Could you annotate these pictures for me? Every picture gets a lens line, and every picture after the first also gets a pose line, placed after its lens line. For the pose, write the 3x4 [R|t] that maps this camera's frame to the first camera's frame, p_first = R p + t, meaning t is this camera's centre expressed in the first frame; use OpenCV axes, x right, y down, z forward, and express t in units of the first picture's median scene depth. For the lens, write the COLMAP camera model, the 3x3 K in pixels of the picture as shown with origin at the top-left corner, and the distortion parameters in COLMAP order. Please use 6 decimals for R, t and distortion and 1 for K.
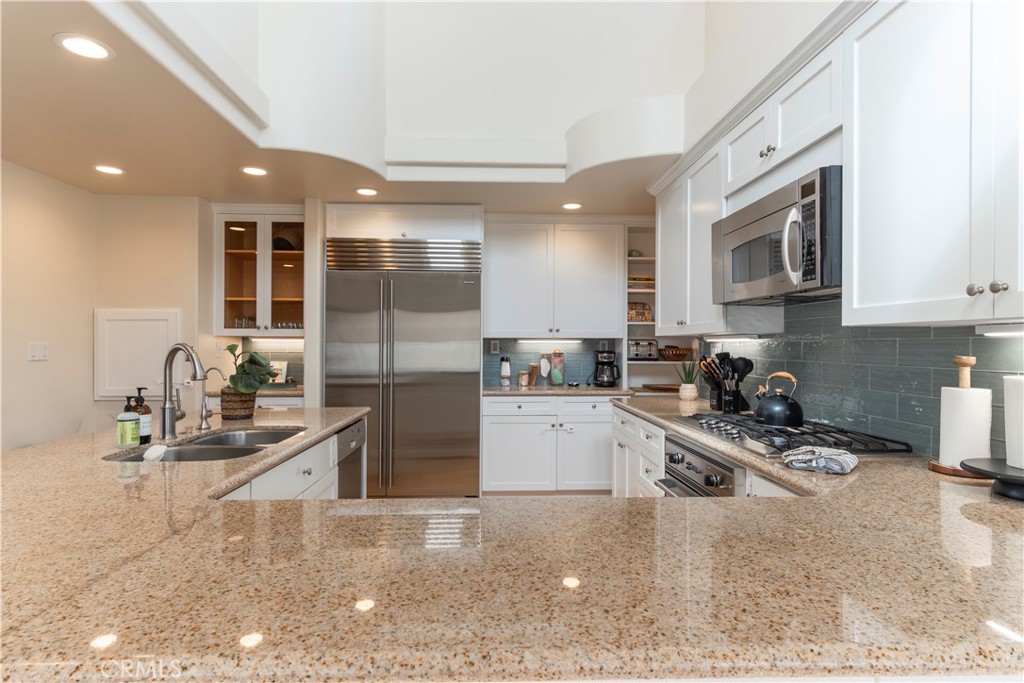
lens RADIAL K [[544.3, 0, 505.7], [0, 544.3, 337.9], [0, 0, 1]] dist [-0.003843, 0.001341]
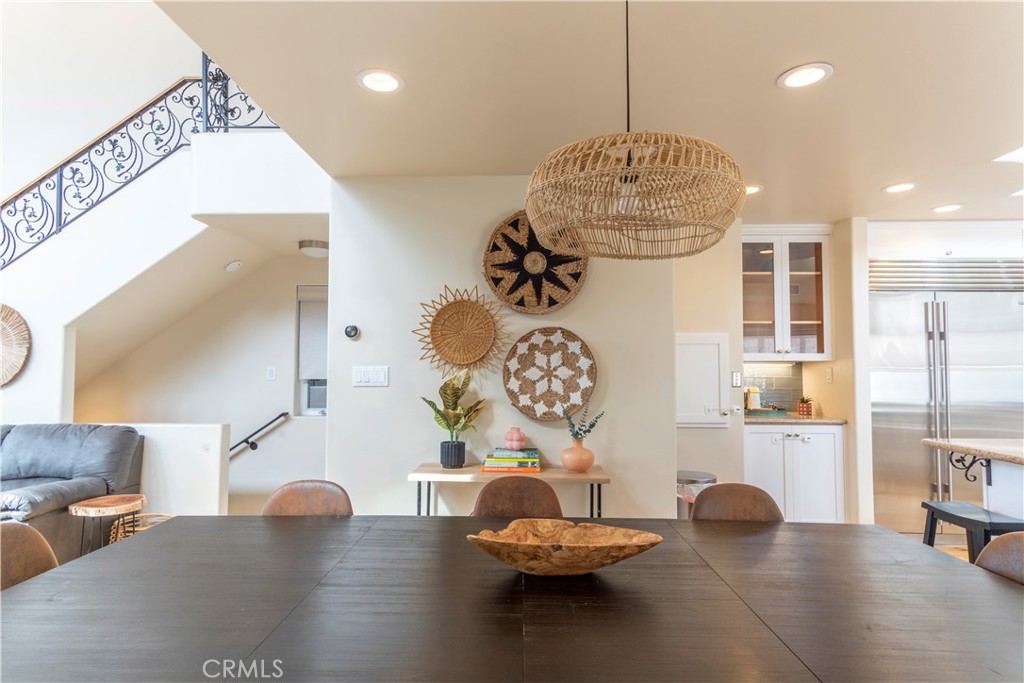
lens RADIAL K [[544.3, 0, 518.5], [0, 544.3, 340.9], [0, 0, 1]] dist [-0.003843, 0.001341]
pose [[0.993742, -0.001301, -0.111690, -0.751050], [-0.001492, 0.999688, -0.024917, -0.013080], [0.111687, 0.024927, 0.993431, -0.008284]]
